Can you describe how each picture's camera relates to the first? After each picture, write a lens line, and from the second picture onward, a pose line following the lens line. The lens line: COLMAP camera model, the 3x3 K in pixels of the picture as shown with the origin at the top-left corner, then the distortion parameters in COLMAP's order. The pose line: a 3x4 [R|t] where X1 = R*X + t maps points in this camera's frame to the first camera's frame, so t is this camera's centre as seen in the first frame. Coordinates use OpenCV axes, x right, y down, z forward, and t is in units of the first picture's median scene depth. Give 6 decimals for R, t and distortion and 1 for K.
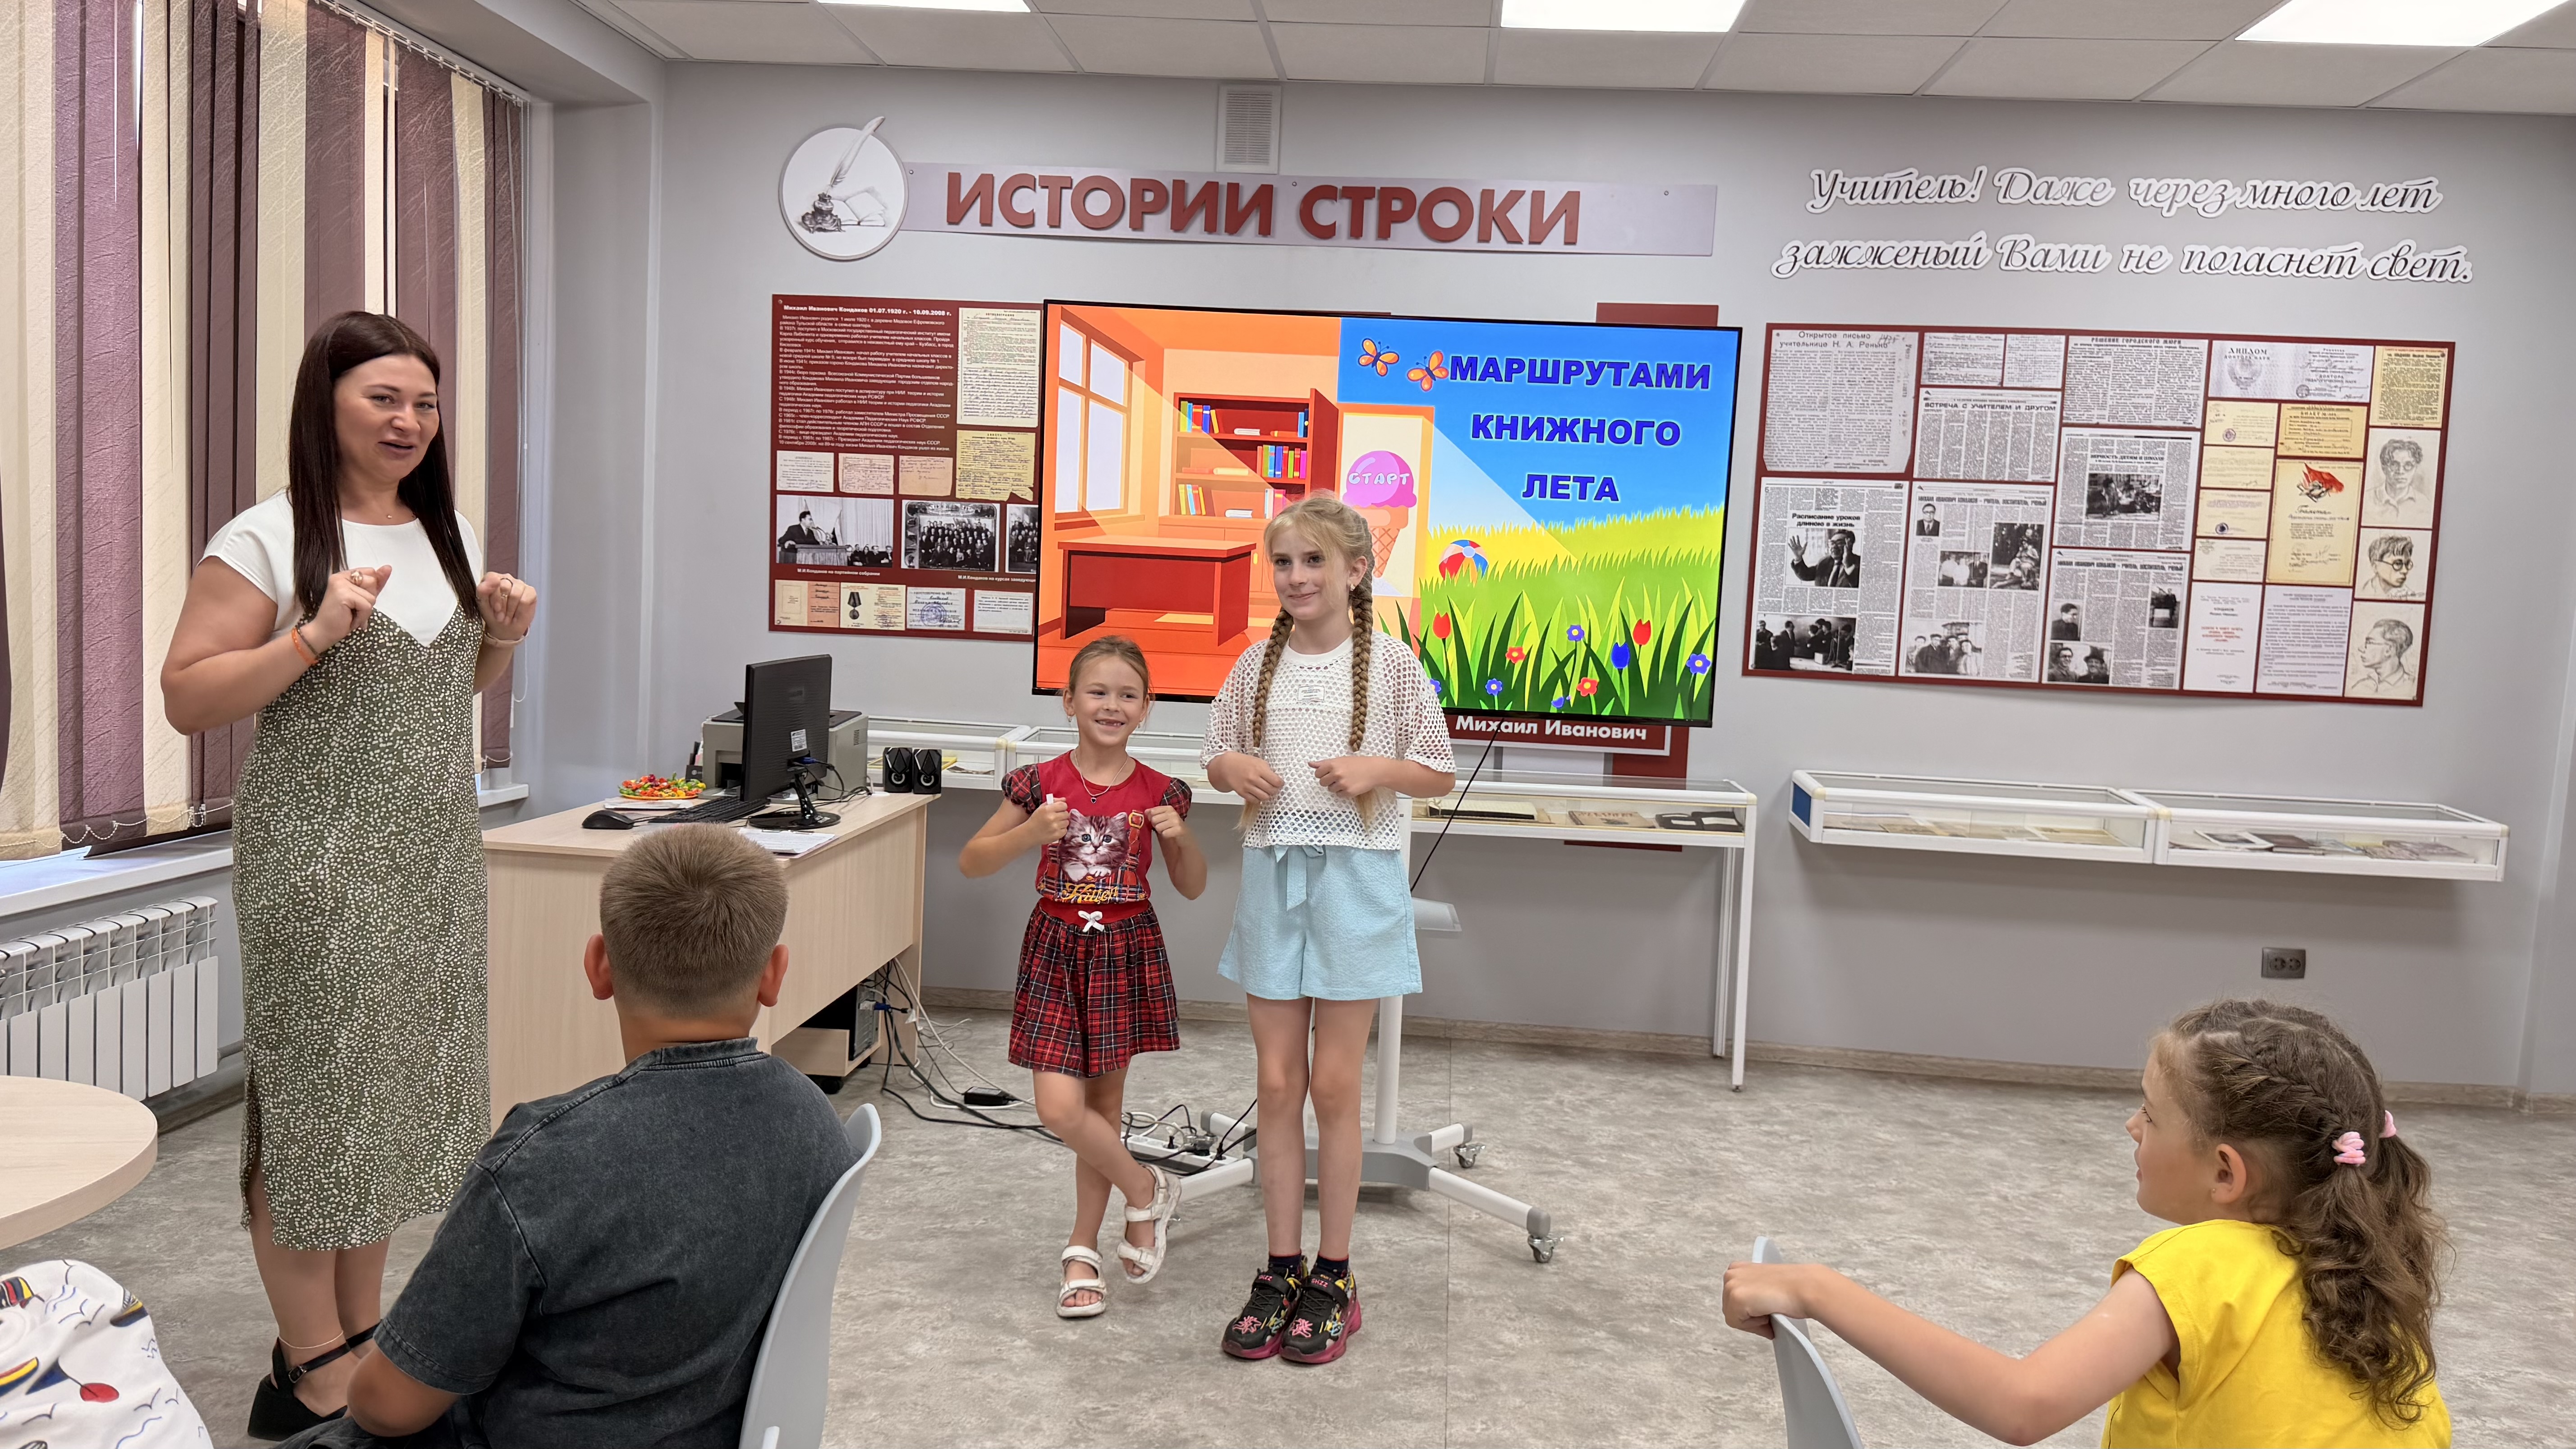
lens RADIAL K [[1890.2, 0, 1301.0], [0, 1890.2, 710.3], [0, 0, 1]] dist [0.055366, -0.074056]
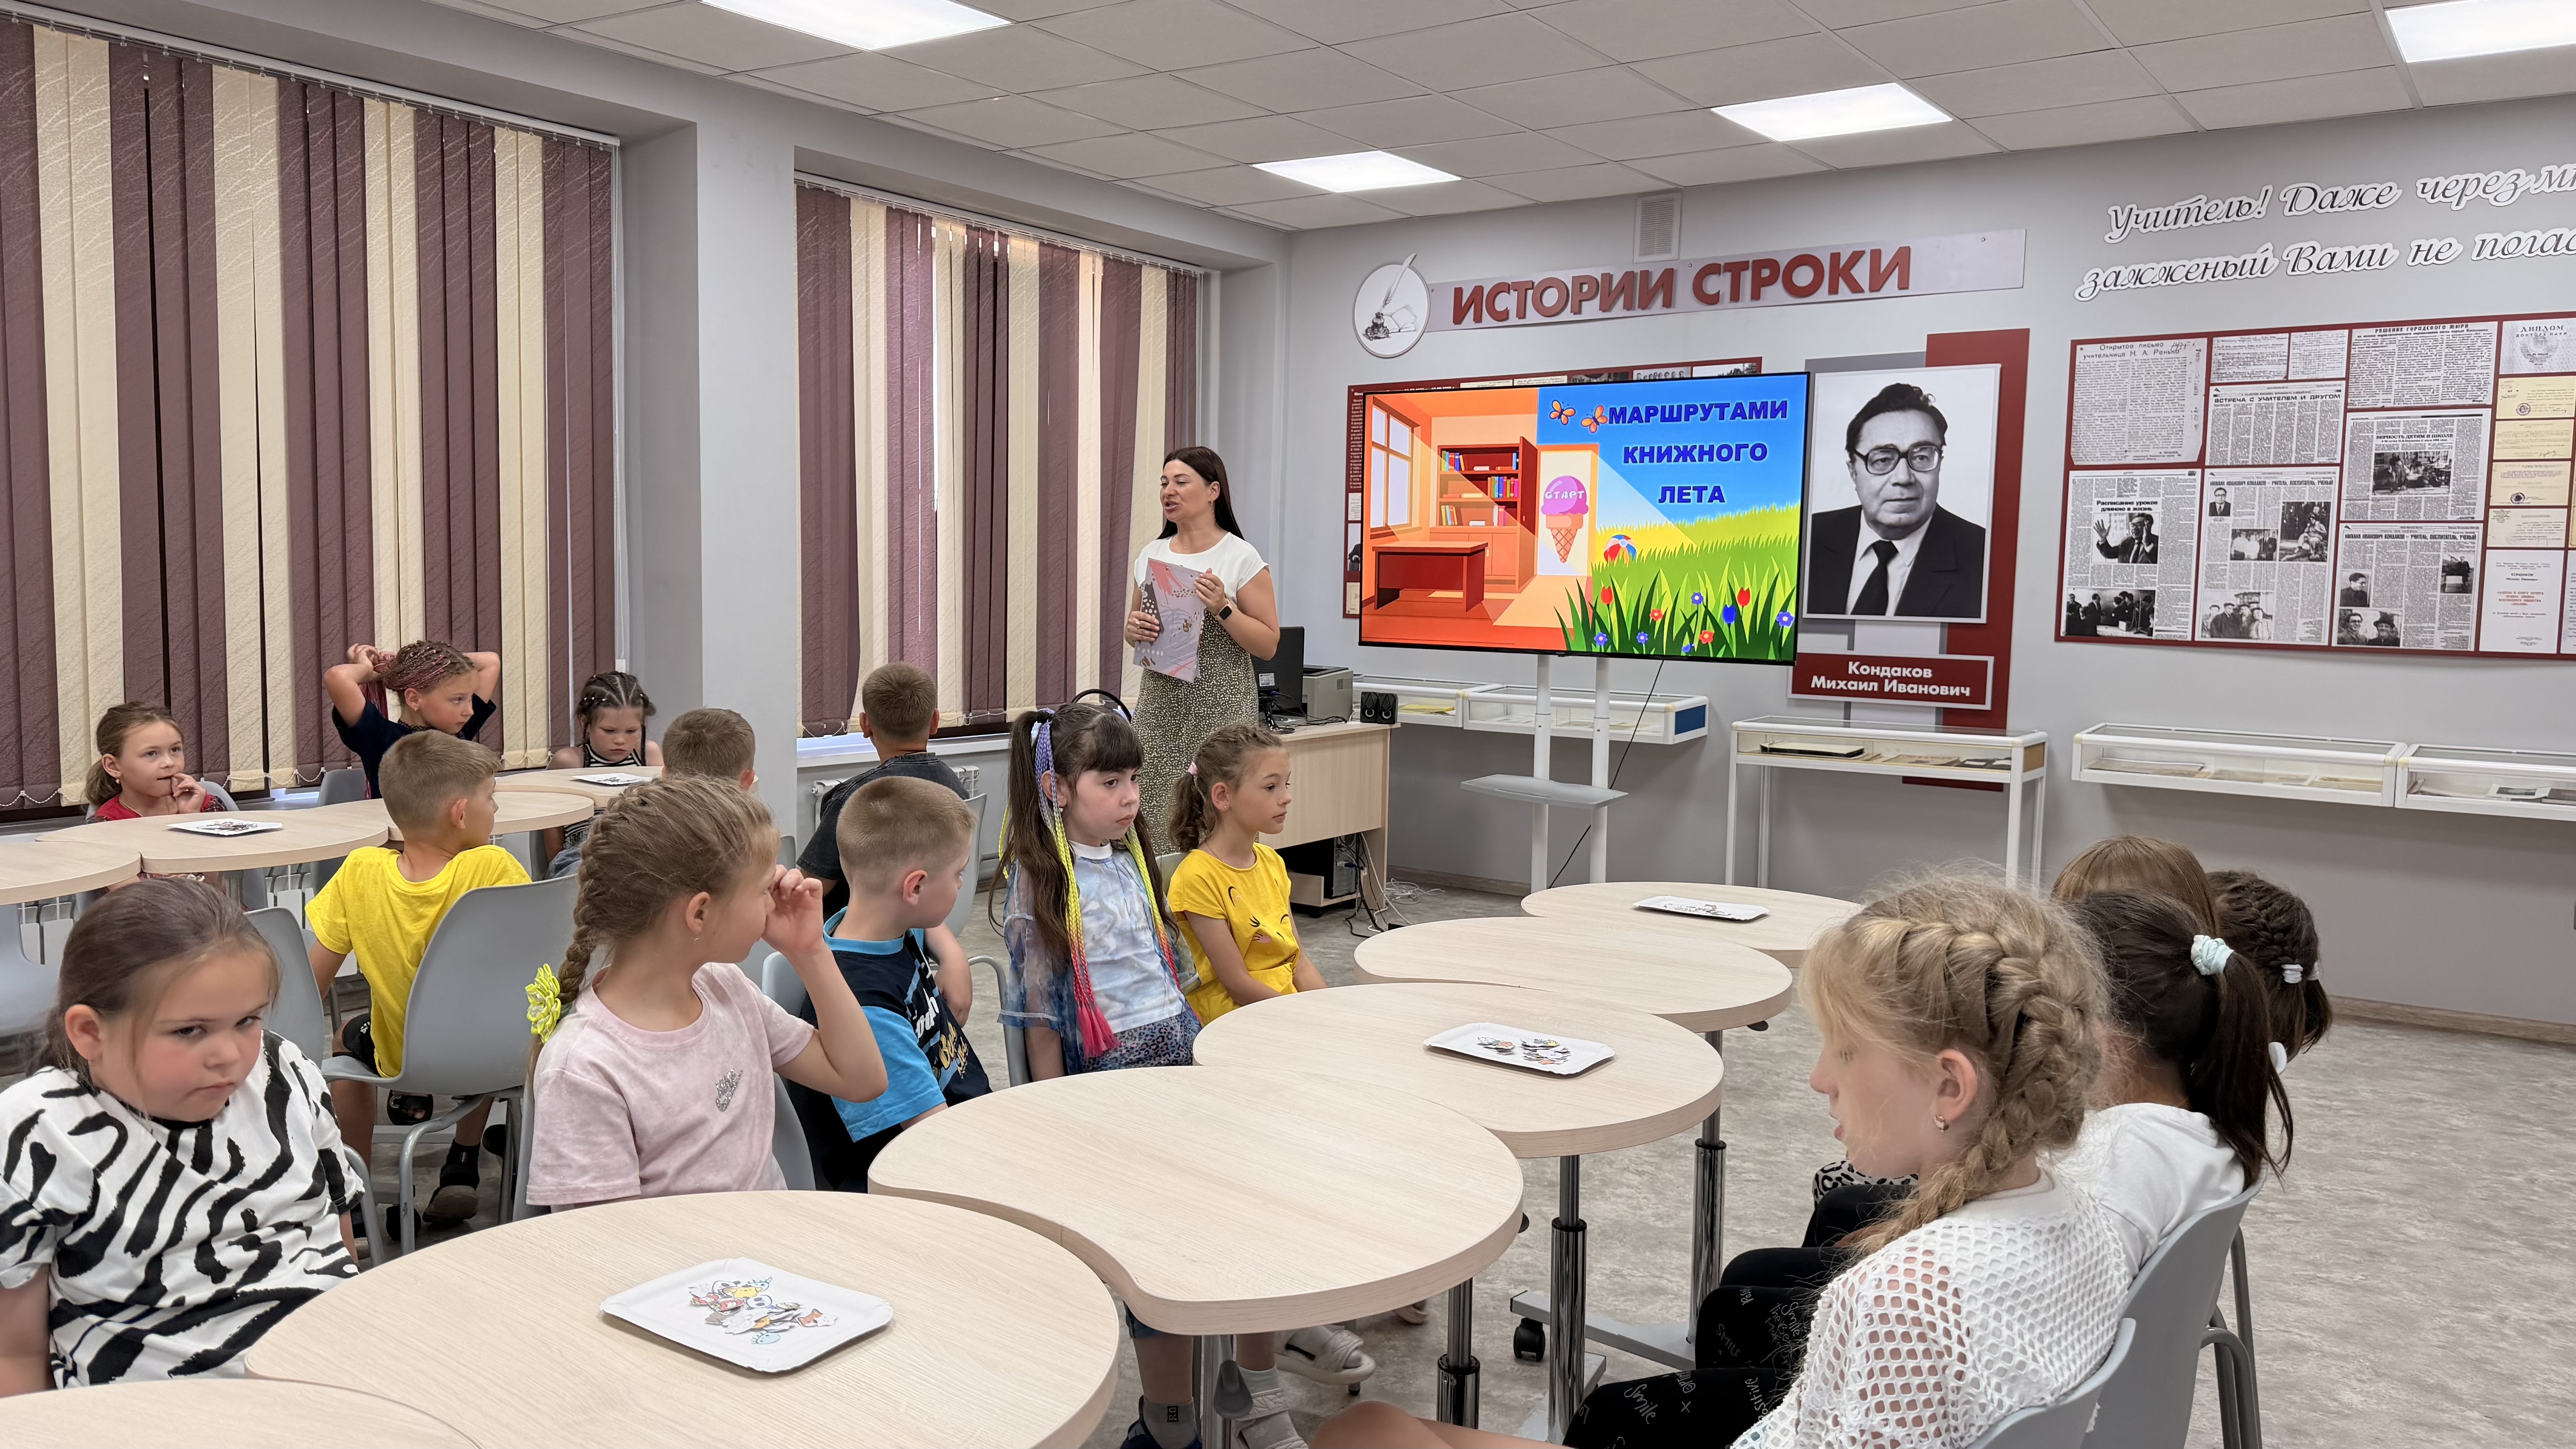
lens RADIAL K [[1890.2, 0, 1251.9], [0, 1890.2, 732.6], [0, 0, 1]] dist [0.055366, -0.074056]
pose [[0.844482, 0.018739, -0.535256, 0.454011], [-0.019184, 0.999805, 0.004736, 0.042545], [0.535241, 0.006268, 0.844676, -0.264059]]
